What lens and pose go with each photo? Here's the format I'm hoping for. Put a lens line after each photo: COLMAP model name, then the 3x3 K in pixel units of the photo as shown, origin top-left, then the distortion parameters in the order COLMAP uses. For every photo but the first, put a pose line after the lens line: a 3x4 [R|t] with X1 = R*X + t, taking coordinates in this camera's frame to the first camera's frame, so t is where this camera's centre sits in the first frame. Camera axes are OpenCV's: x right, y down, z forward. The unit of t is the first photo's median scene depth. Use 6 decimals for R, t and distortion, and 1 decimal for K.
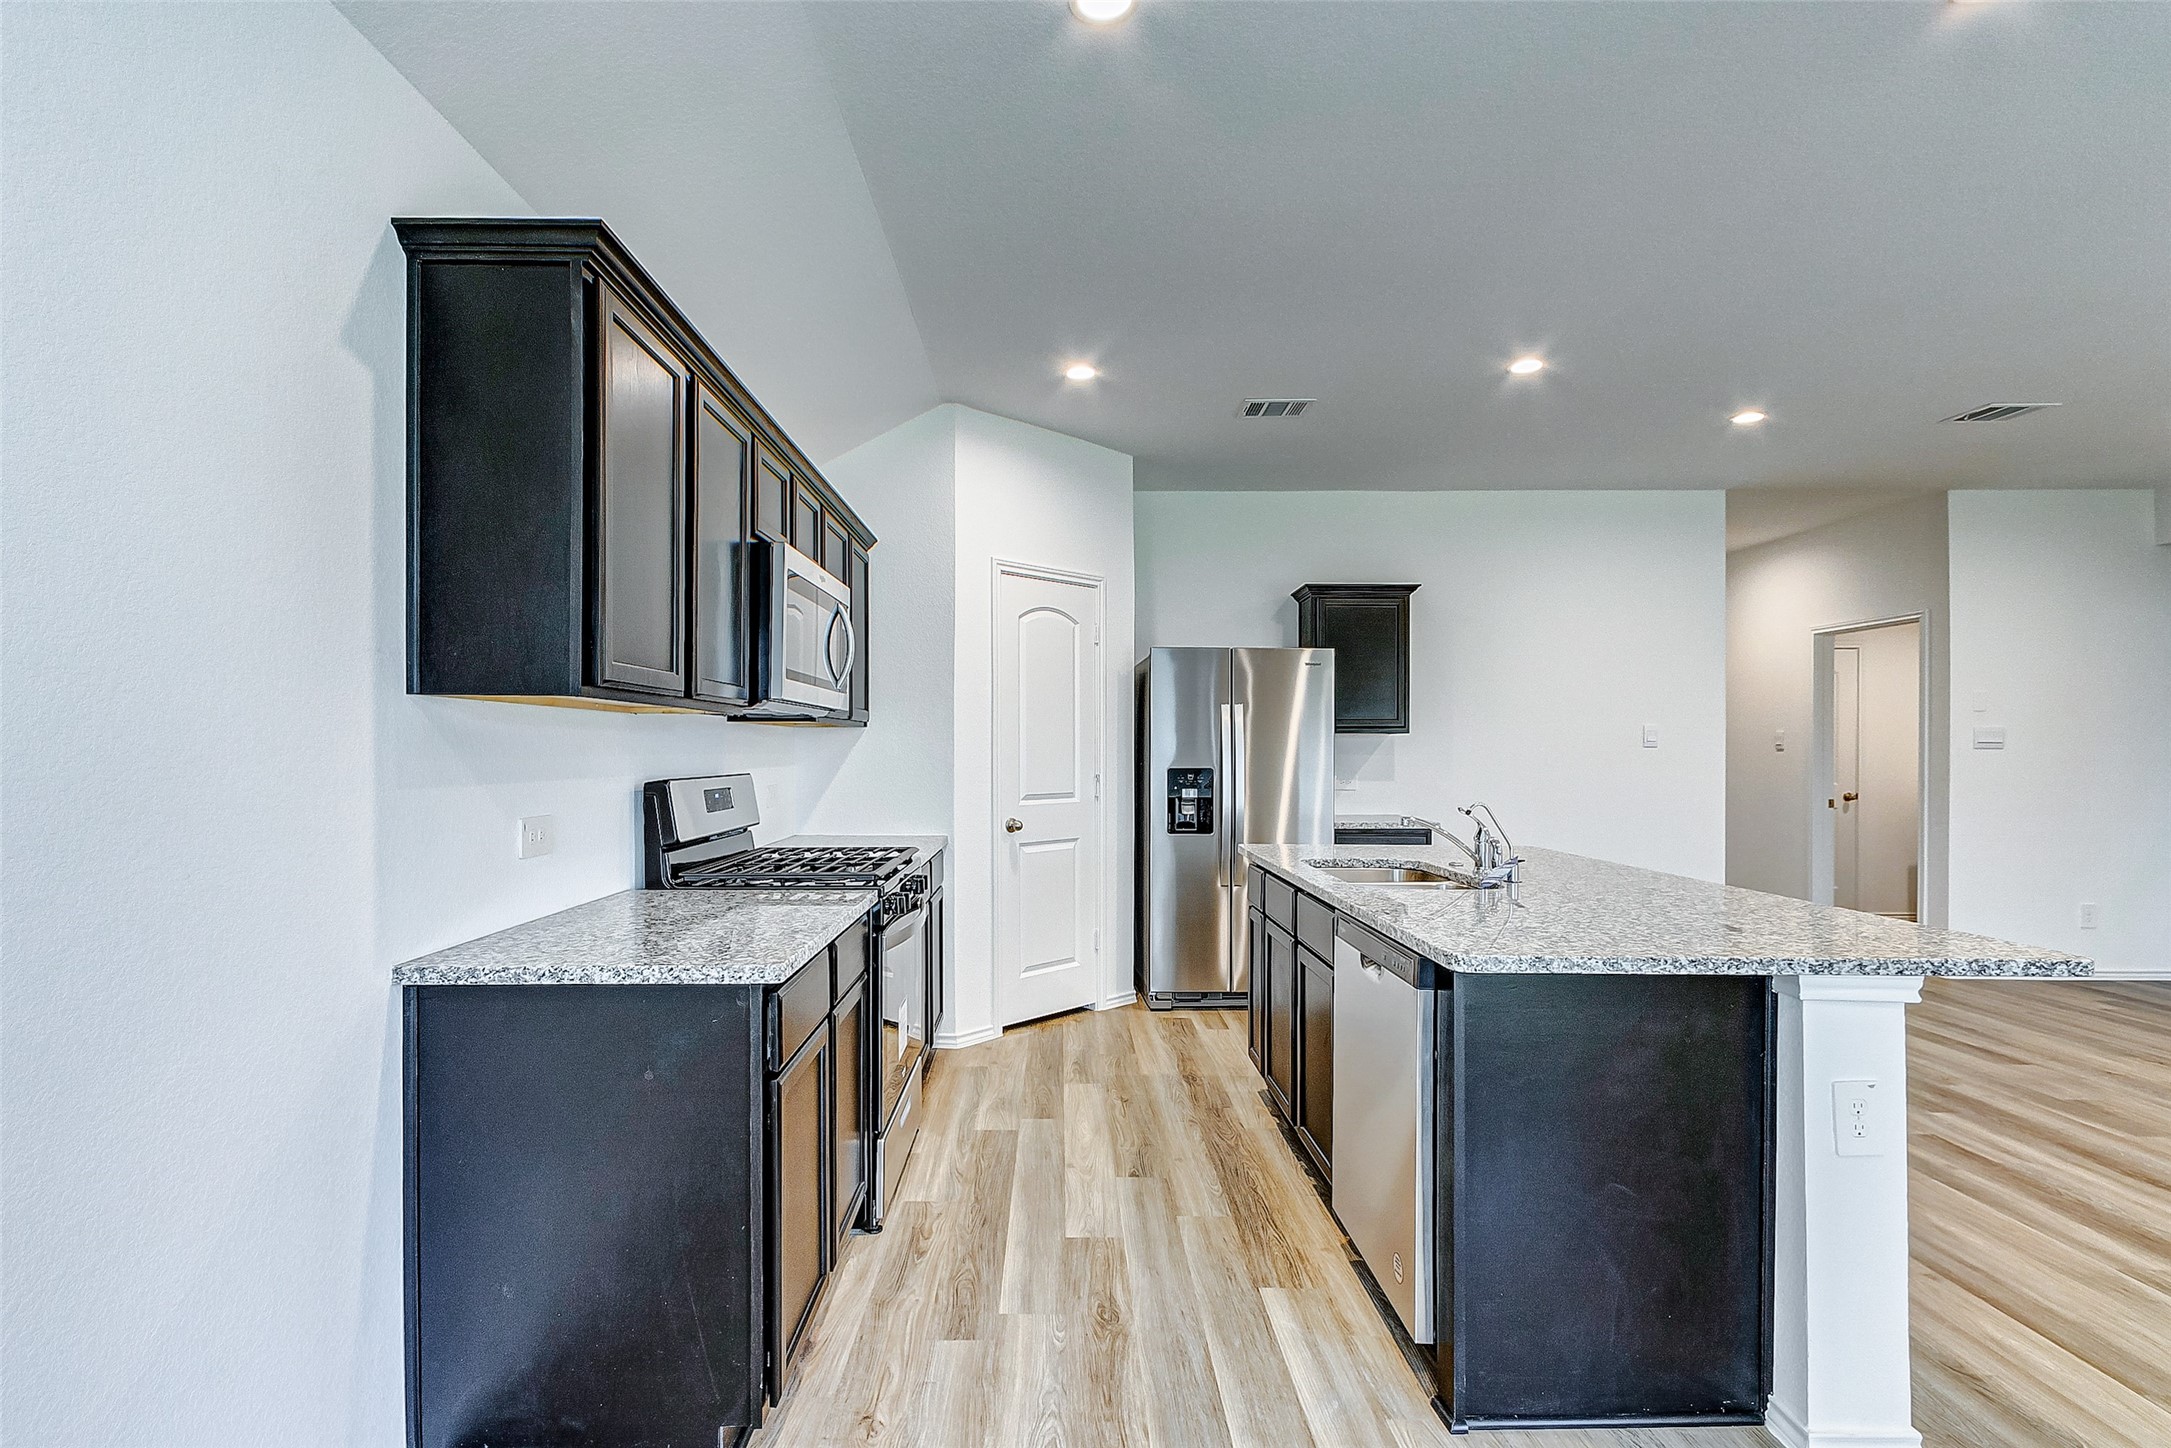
lens RADIAL K [[1014.0, 0, 1048.7], [0, 1014.0, 752.8], [0, 0, 1]] dist [-0.000033, 0.000291]
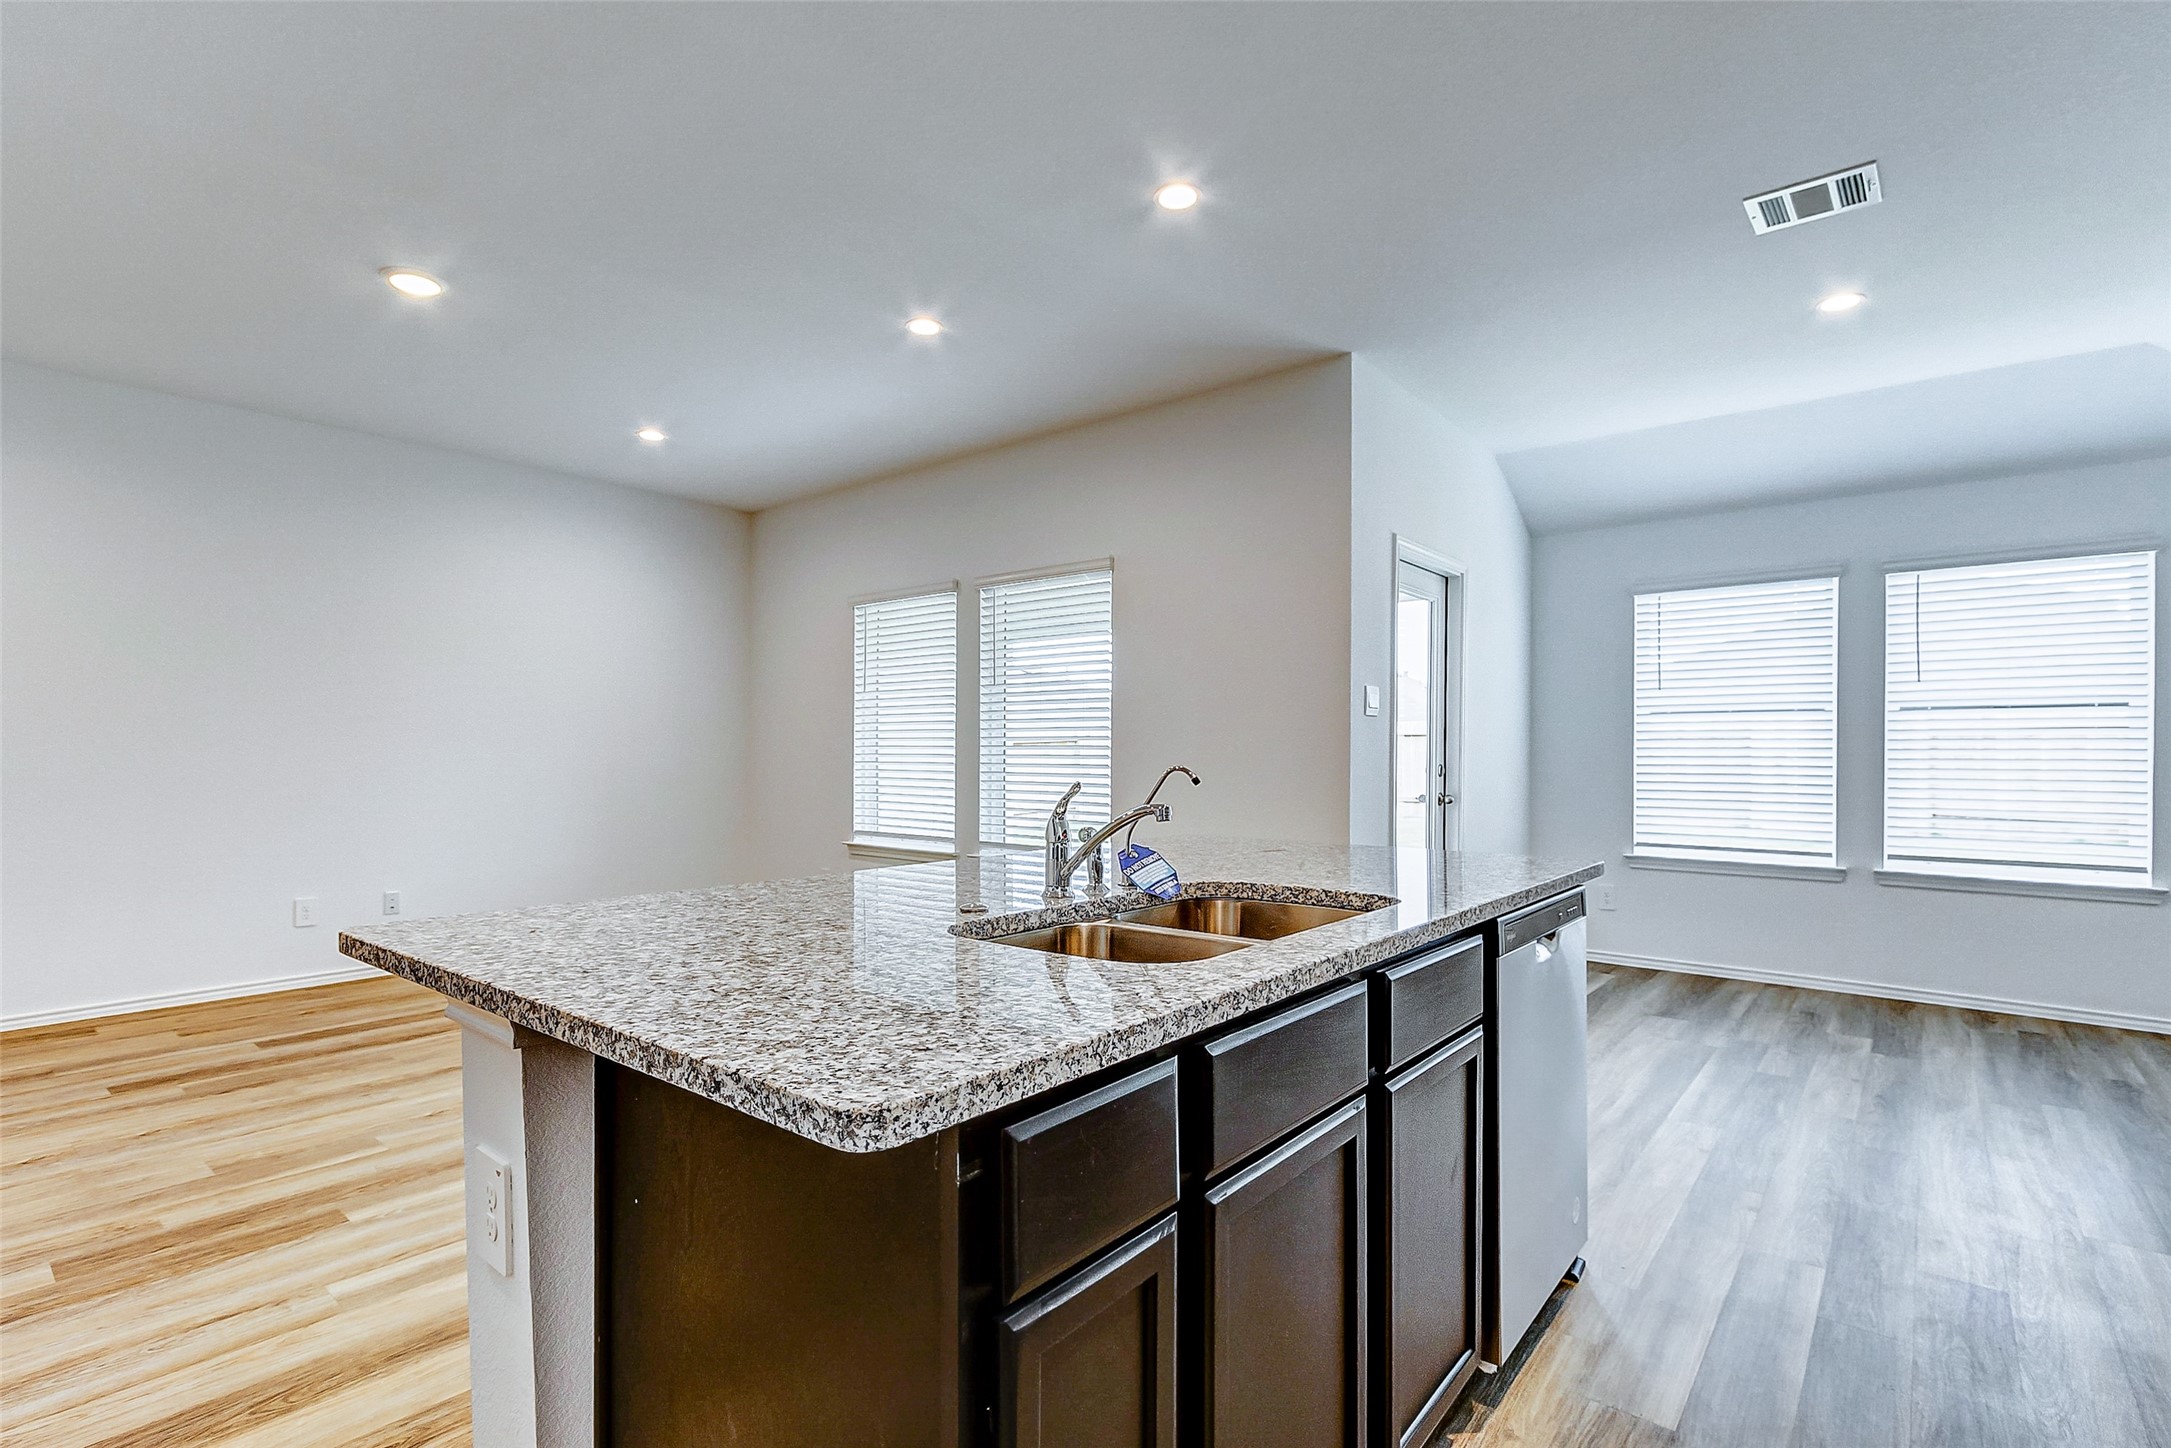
lens RADIAL K [[1014.0, 0, 1048.7], [0, 1014.0, 752.8], [0, 0, 1]] dist [-0.000033, 0.000291]
pose [[-0.762273, -0.006923, 0.647218, 0.049213], [-0.002544, 0.999967, 0.007700, 0.023689], [-0.647250, 0.004223, -0.762266, 1.121127]]
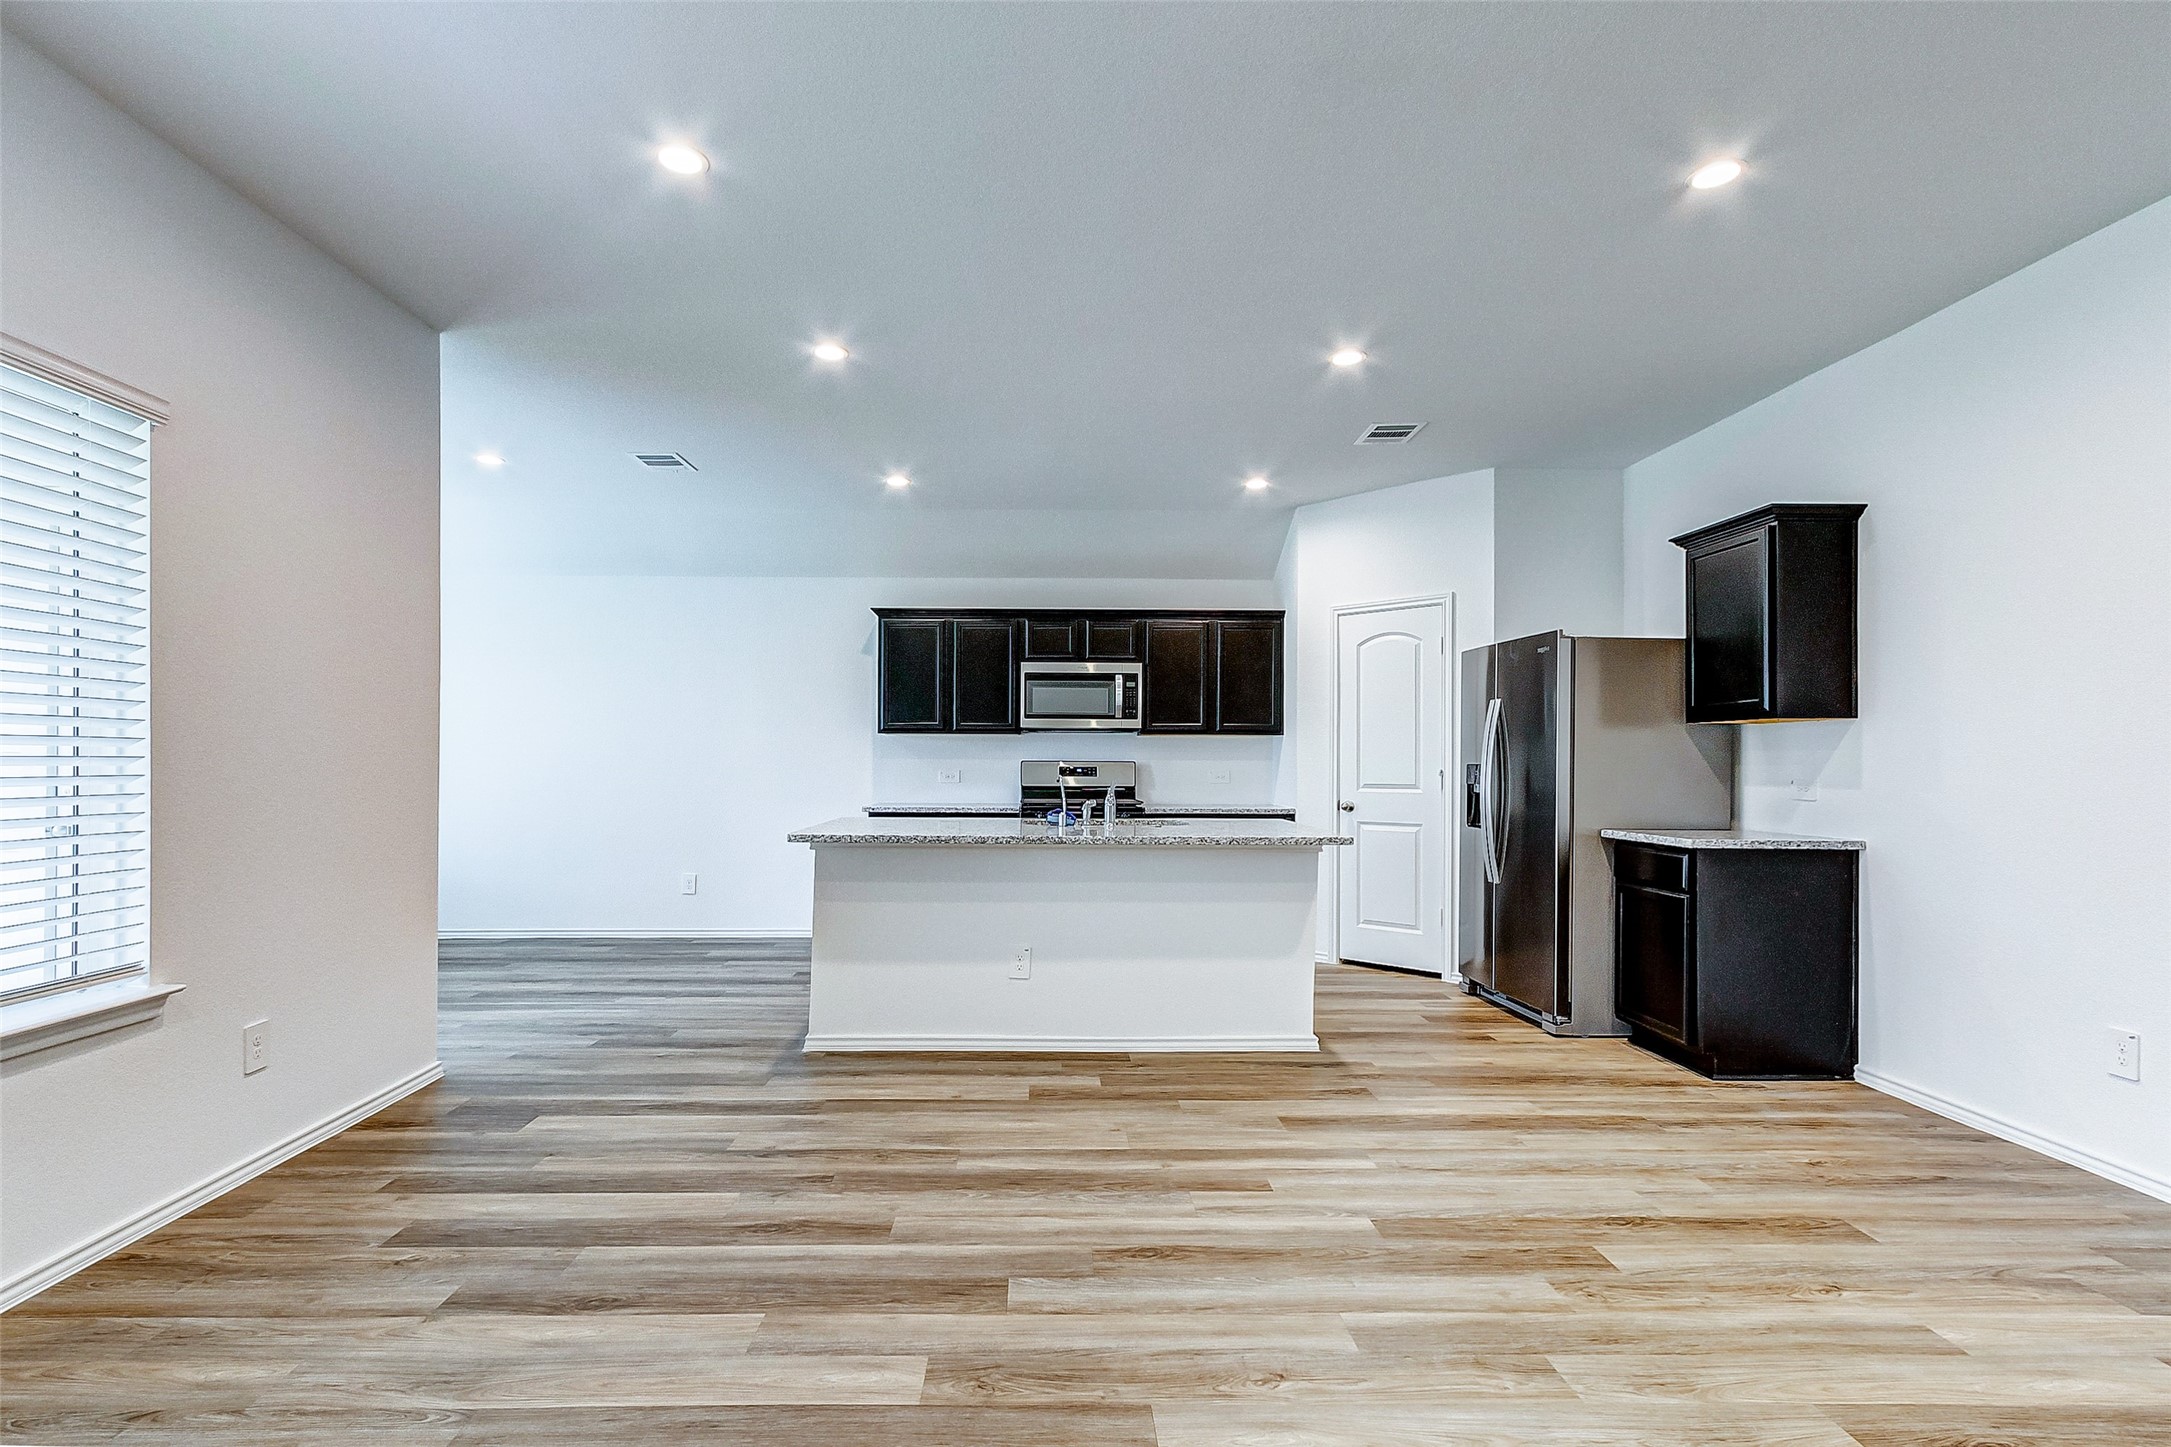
lens RADIAL K [[1024.7, 0, 1081.8], [0, 1024.7, 759.9], [0, 0, 1]] dist [0.004376, -0.000432]
pose [[0.051326, -0.004743, -0.998671, 1.473363], [-0.009206, 0.999944, -0.005222, 0.025054], [0.998640, 0.009462, 0.051279, 0.690004]]
